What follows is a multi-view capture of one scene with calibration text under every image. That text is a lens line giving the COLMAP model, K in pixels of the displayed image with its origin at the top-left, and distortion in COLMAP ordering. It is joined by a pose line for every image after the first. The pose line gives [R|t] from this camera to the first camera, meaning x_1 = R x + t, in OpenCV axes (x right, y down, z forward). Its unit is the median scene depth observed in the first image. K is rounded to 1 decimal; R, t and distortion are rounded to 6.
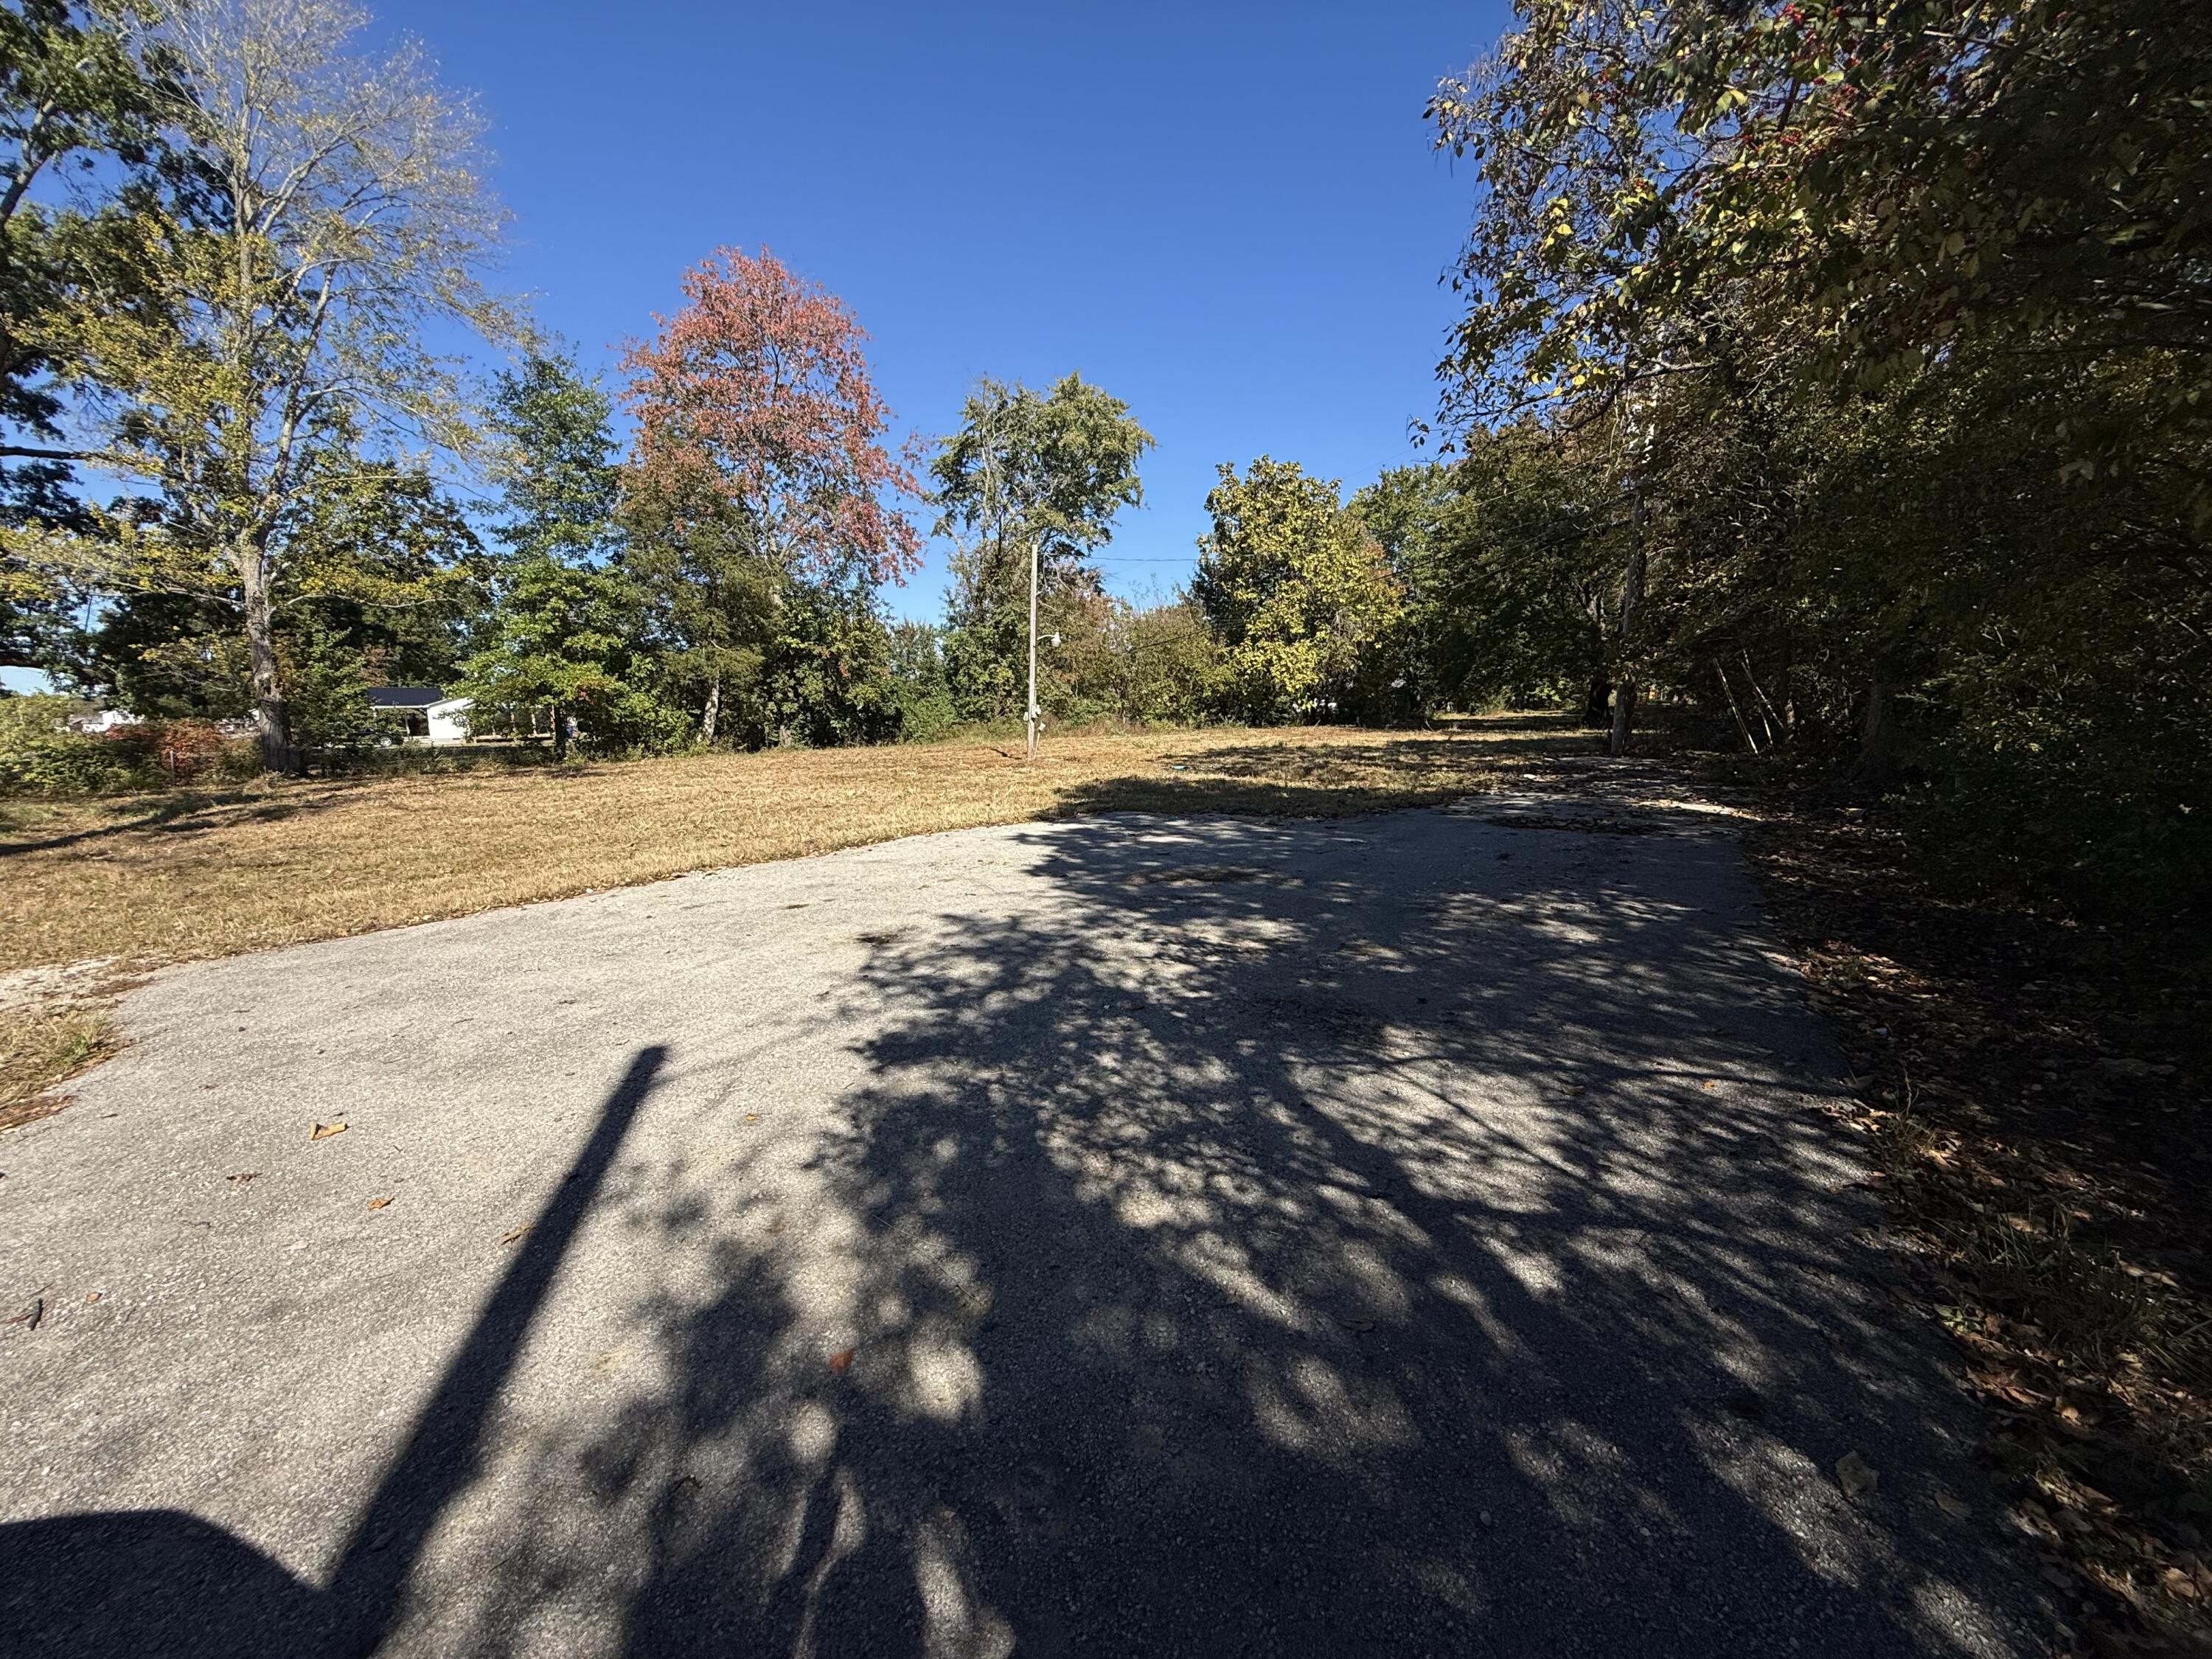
lens RADIAL K [[901.0, 0, 1106.0], [0, 901.0, 829.5], [0, 0, 1]] dist [-0.000346, -0.000024]
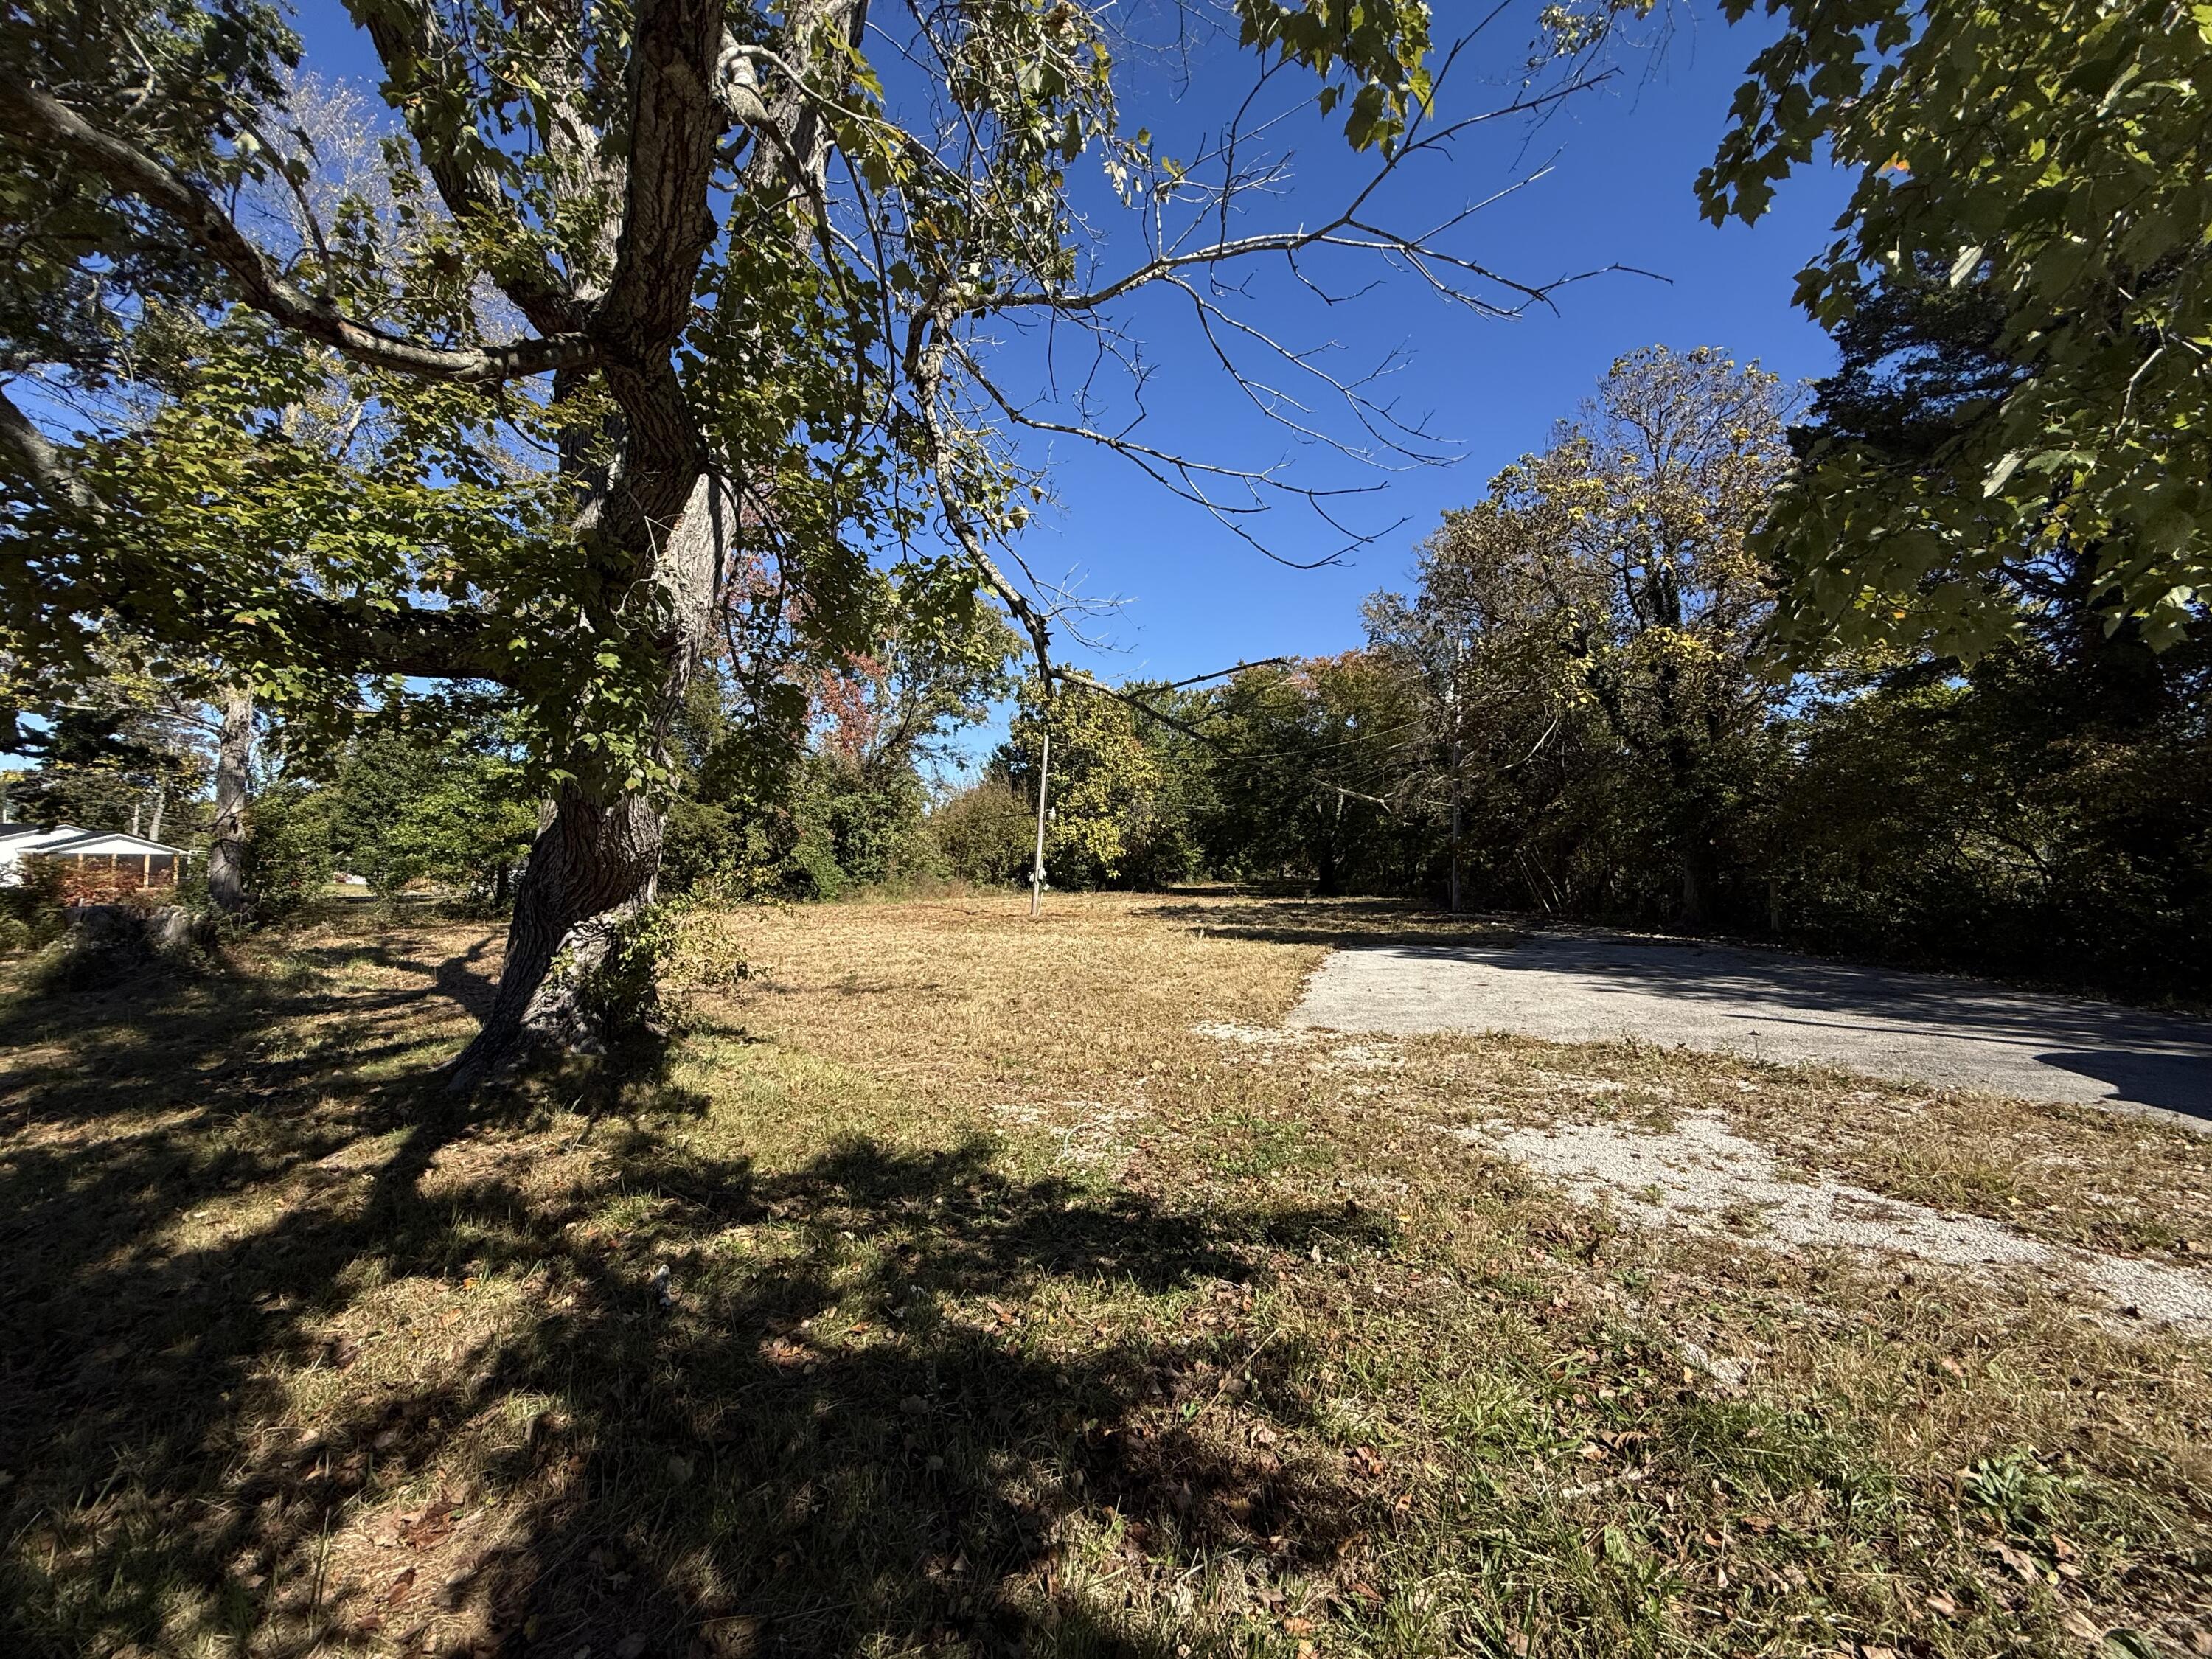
lens RADIAL K [[901.0, 0, 1106.0], [0, 901.0, 829.5], [0, 0, 1]] dist [-0.000346, -0.000024]
pose [[0.911711, 0.043008, 0.408574, -0.257570], [0.033025, 0.983615, -0.177232, 0.010615], [-0.409502, 0.175077, 0.895352, -0.039248]]
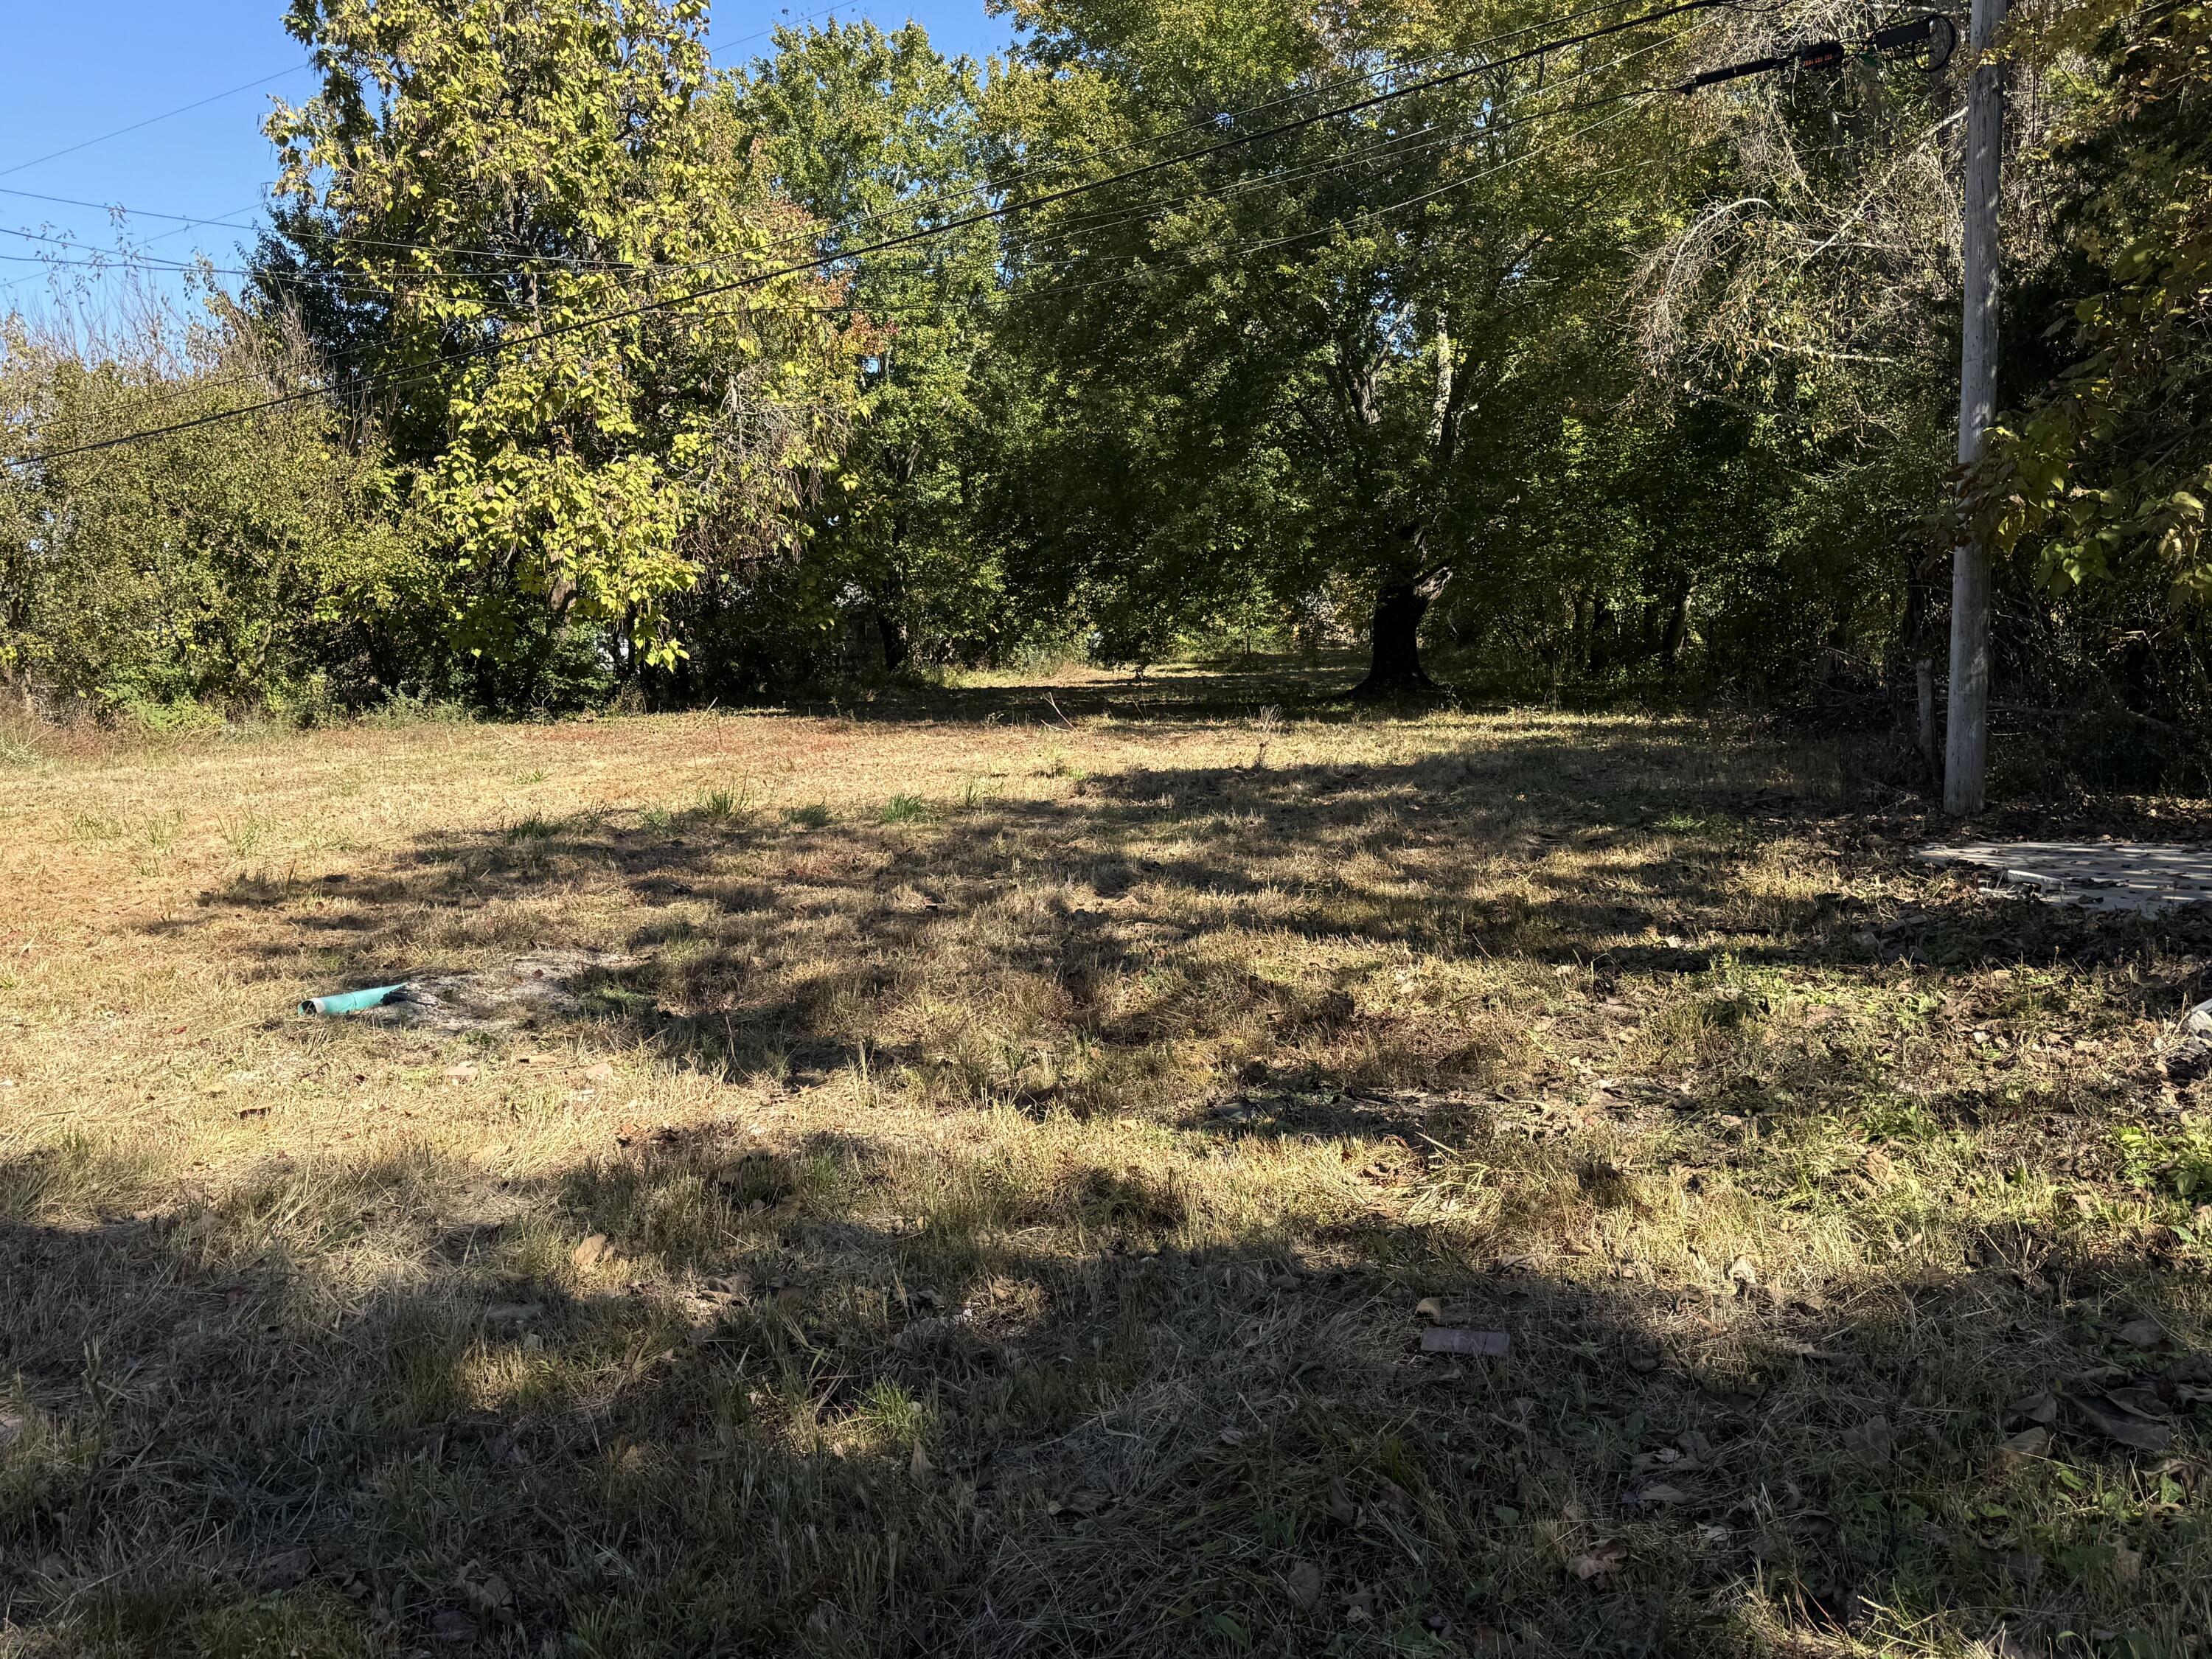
lens RADIAL K [[1986.3, 0, 1106.0], [0, 1986.3, 829.5], [0, 0, 1]] dist [0.152191, -0.322496]
pose [[0.876763, -0.045277, 0.478787, 0.010608], [0.067523, 0.997286, -0.029340, -0.039925], [-0.476159, 0.058054, 0.877441, 0.277977]]
